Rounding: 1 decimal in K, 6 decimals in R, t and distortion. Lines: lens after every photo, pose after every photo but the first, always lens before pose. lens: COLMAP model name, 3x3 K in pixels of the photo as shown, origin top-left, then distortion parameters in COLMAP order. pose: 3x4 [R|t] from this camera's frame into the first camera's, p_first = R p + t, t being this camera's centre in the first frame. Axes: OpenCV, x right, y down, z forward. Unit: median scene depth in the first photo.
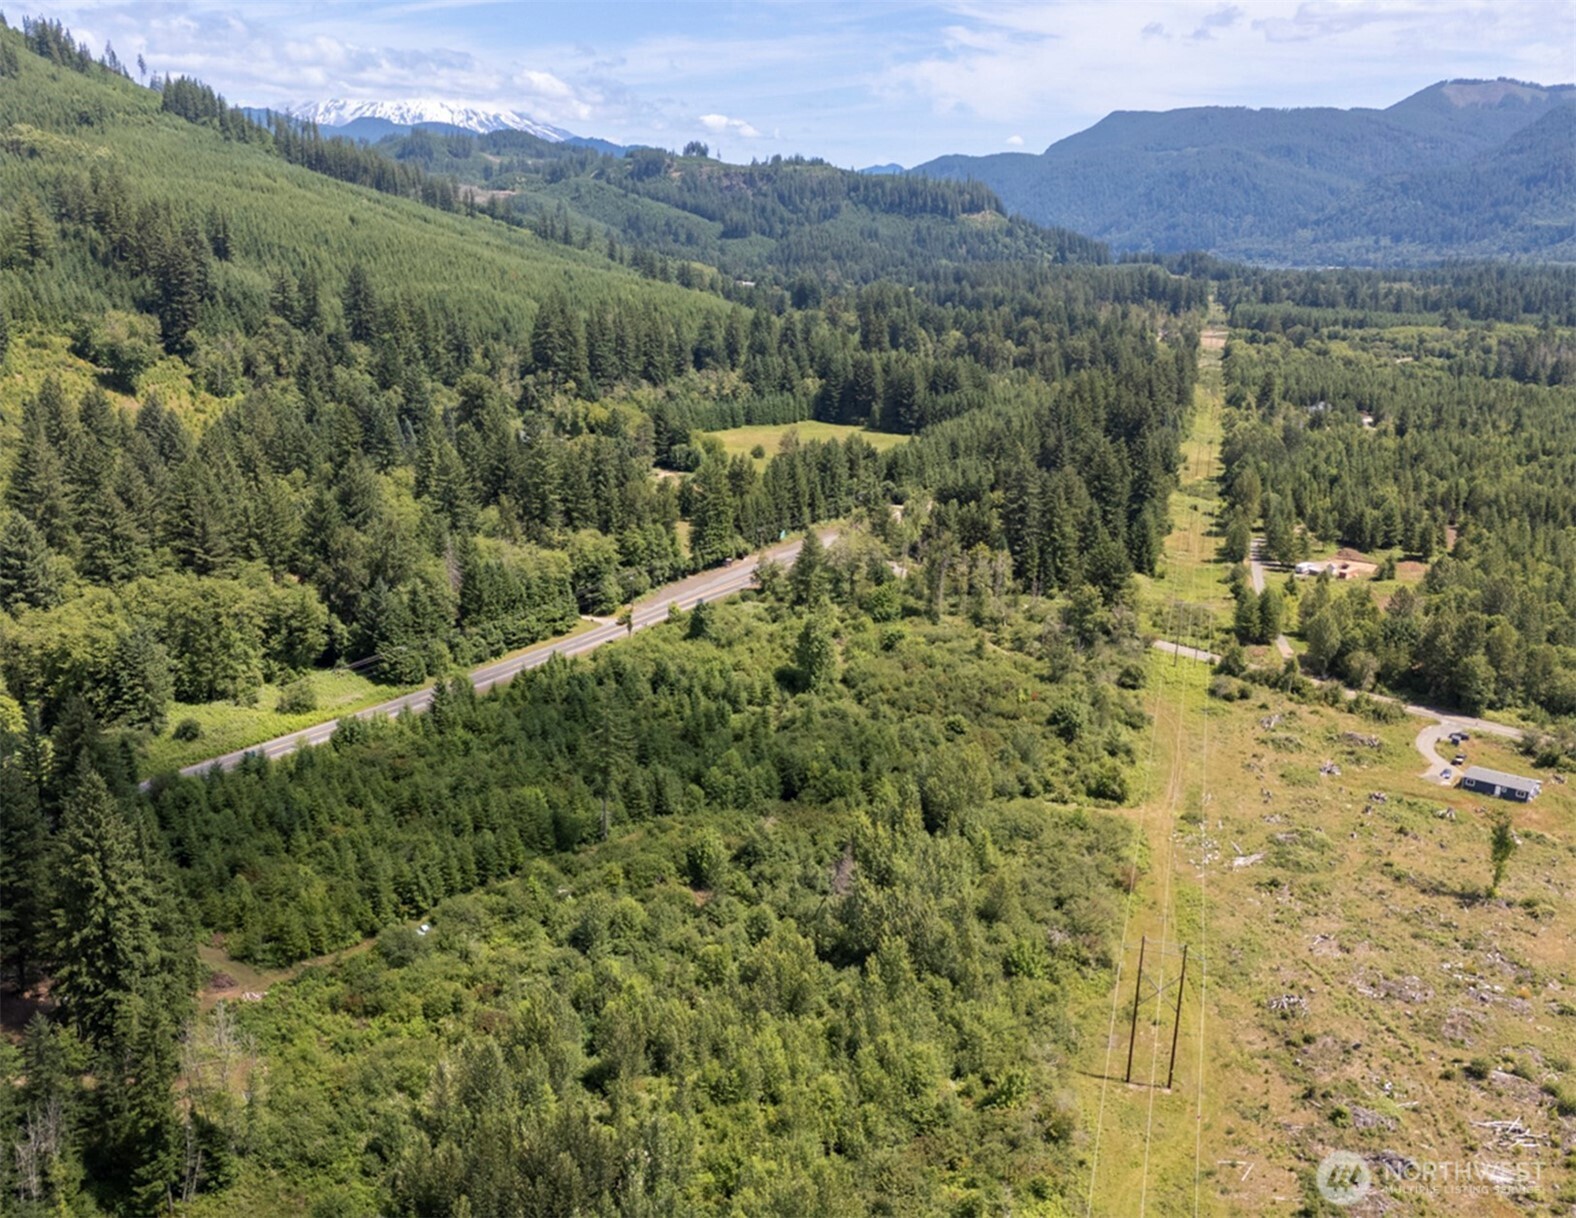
lens RADIAL K [[1537.8, 0, 787.9], [0, 1537.8, 609.6], [0, 0, 1]] dist [0.005555, 0.000000]
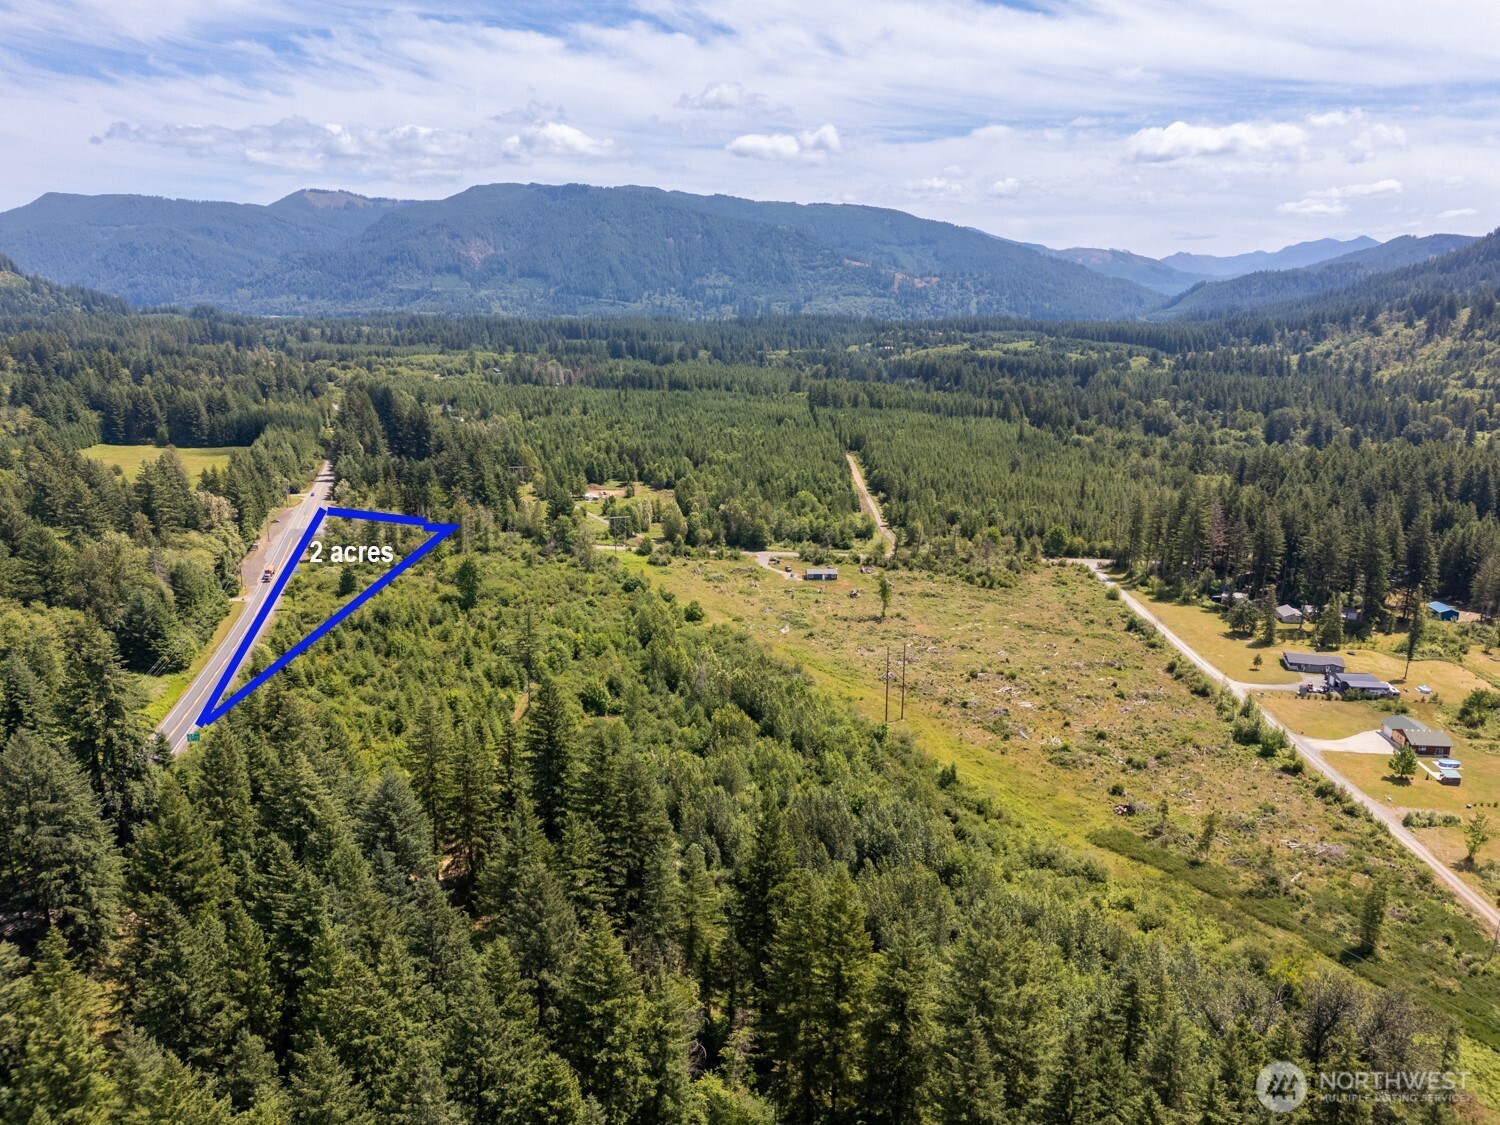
lens RADIAL K [[1047.6, 0, 749.8], [0, 1047.6, 561.9], [0, 0, 1]] dist [-0.003195, -0.000696]
pose [[0.676193, -0.174814, 0.715684, -0.102723], [0.164825, 0.982713, 0.084309, -0.005951], [-0.718050, 0.060954, 0.693317, 0.018718]]
